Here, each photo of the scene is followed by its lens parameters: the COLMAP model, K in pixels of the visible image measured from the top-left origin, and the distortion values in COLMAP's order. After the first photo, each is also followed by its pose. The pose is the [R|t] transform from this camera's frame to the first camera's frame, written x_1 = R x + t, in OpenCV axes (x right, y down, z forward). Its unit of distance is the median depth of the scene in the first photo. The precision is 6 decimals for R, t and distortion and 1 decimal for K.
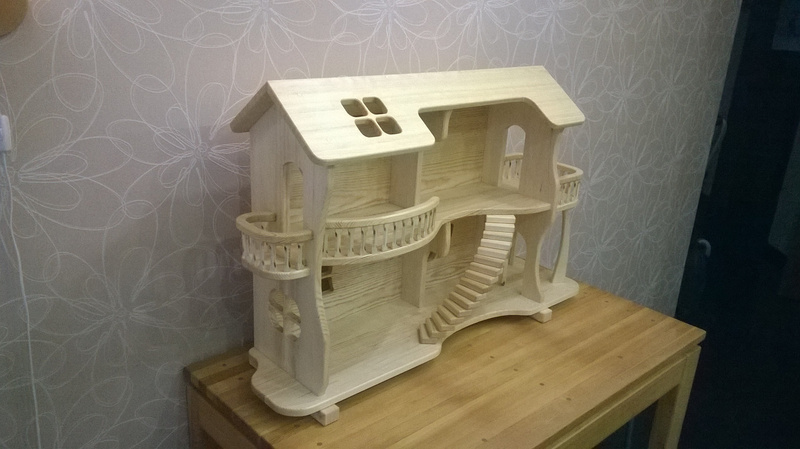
lens RADIAL K [[658.6, 0, 400.7], [0, 658.6, 227.3], [0, 0, 1]] dist [0.036083, -0.027903]
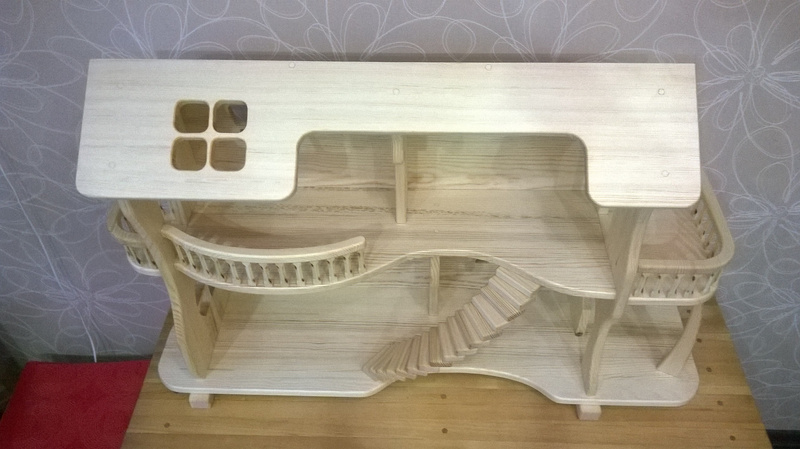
lens RADIAL K [[658.6, 0, 399.5], [0, 658.6, 220.0], [0, 0, 1]] dist [0.036083, -0.027903]
pose [[0.713503, 0.438579, -0.546408, 0.394666], [-0.191457, 0.872218, 0.450089, -0.333834], [0.673986, -0.216526, 0.706299, 0.463635]]
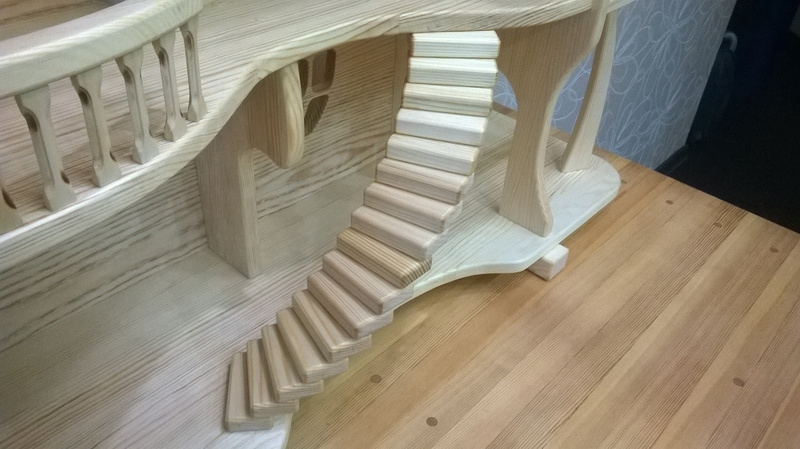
lens RADIAL K [[658.6, 0, 404.6], [0, 658.6, 231.5], [0, 0, 1]] dist [0.036083, -0.027903]
pose [[0.996025, -0.045365, 0.076653, 0.094691], [0.018614, 0.947593, 0.318938, -0.029717], [-0.087105, -0.316244, 0.944671, 0.650238]]
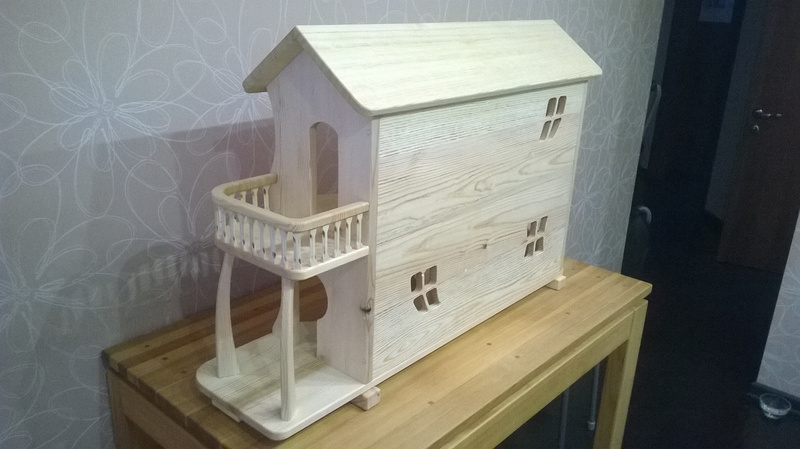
lens RADIAL K [[658.6, 0, 392.9], [0, 658.6, 224.5], [0, 0, 1]] dist [0.036083, -0.027903]
pose [[0.996459, -0.049144, 0.068223, 0.016946], [0.048724, 0.998782, 0.007818, 0.044739], [-0.068524, -0.004466, 0.997639, 0.053545]]
